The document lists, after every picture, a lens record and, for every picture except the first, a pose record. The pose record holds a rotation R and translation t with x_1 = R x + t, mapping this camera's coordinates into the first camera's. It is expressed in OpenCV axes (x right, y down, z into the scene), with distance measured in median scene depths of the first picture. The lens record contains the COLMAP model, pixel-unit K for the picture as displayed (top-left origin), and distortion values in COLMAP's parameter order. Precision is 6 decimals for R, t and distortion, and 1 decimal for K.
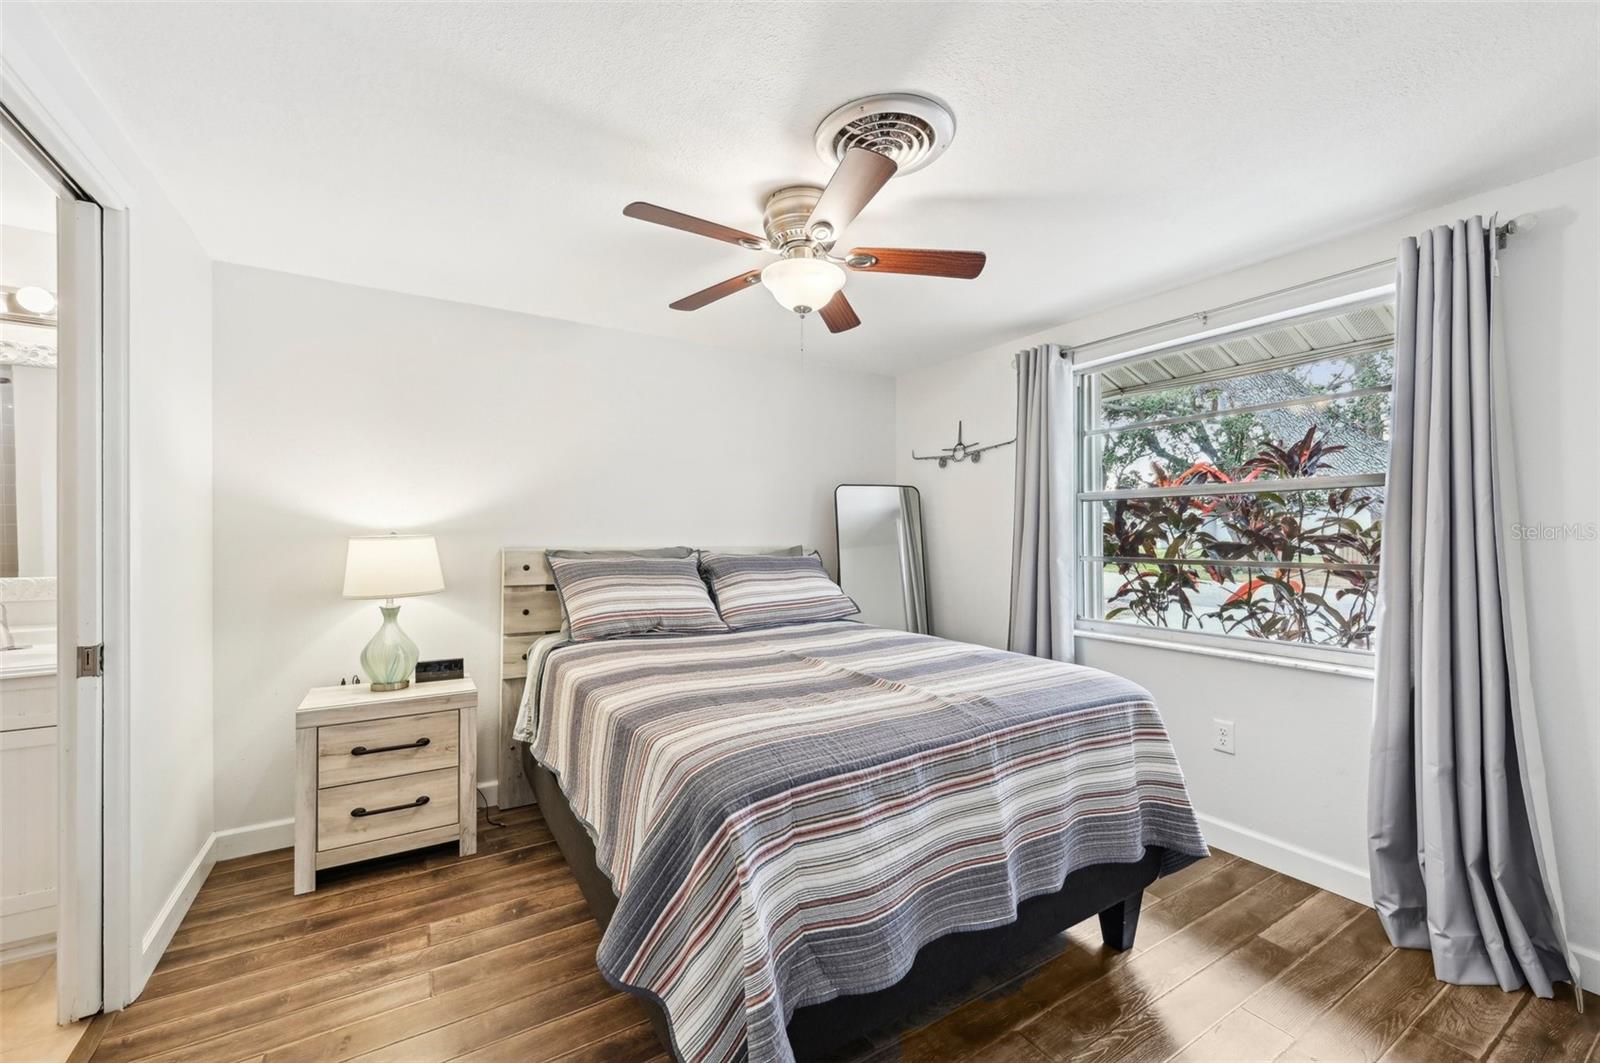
lens RADIAL K [[649.3, 0, 813.6], [0, 649.3, 525.1], [0, 0, 1]] dist [0.000914, -0.000242]
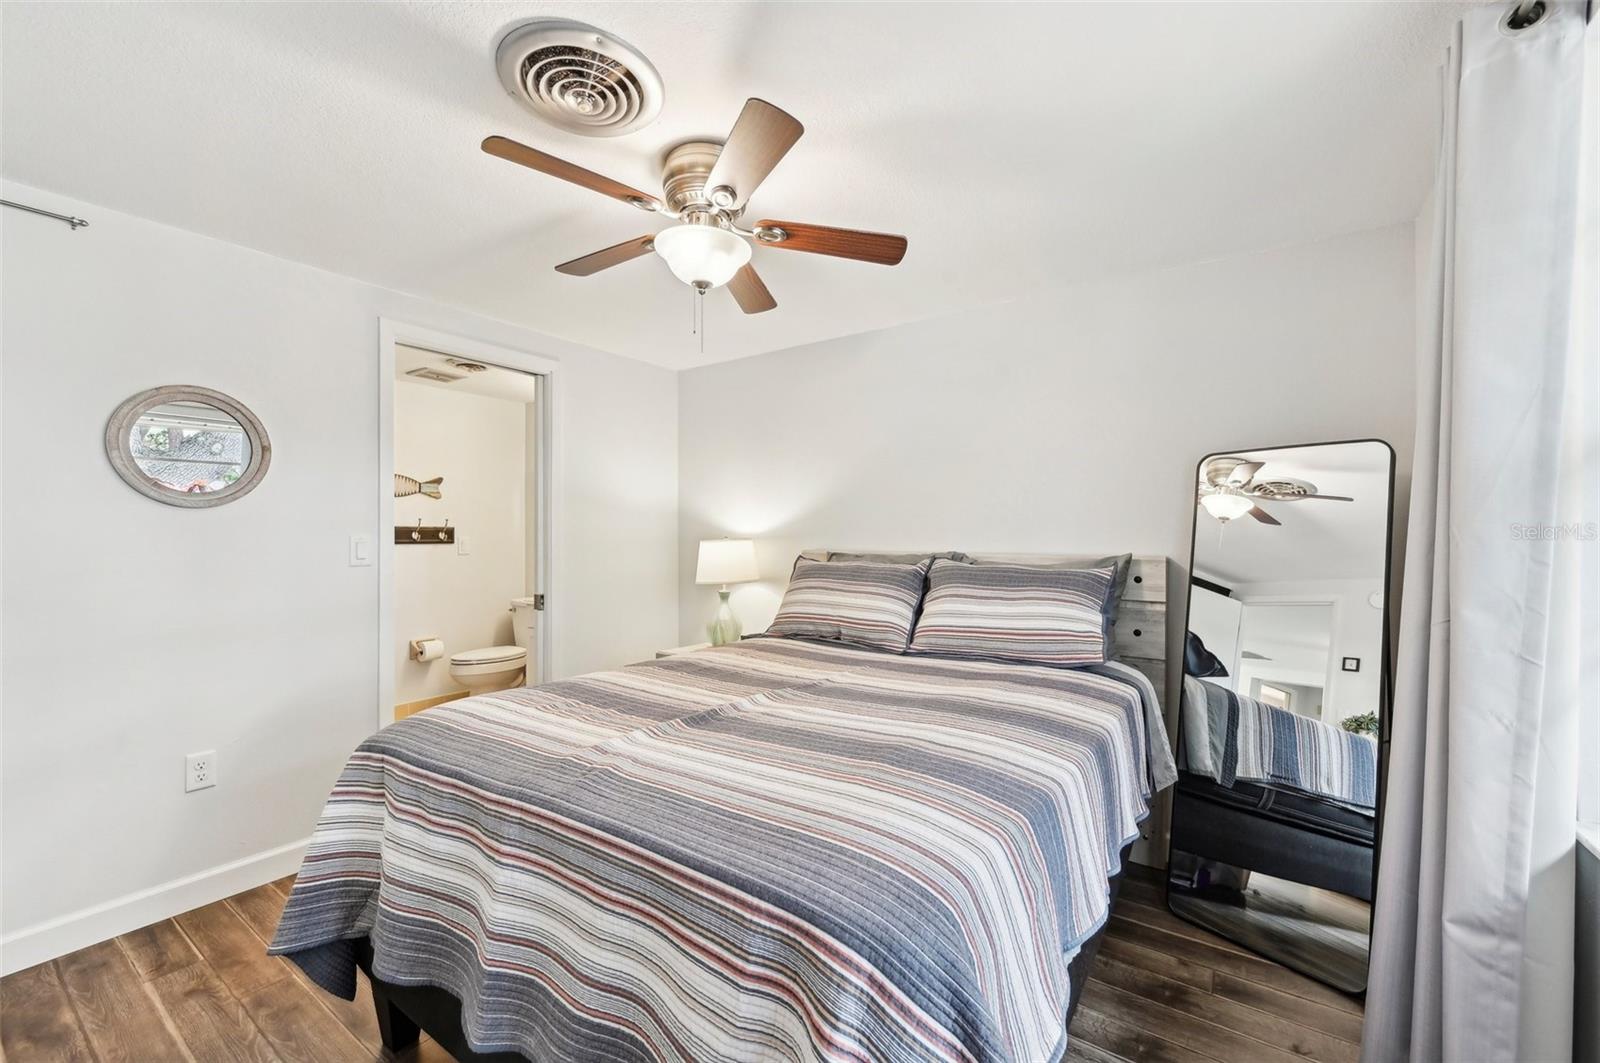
lens RADIAL K [[649.3, 0, 770.6], [0, 649.3, 526.0], [0, 0, 1]] dist [0.000914, -0.000242]
pose [[0.377845, -0.015542, -0.925738, 0.930766], [0.017657, 0.999798, -0.009578, 0.006765], [0.925701, -0.012727, 0.378043, 0.838432]]
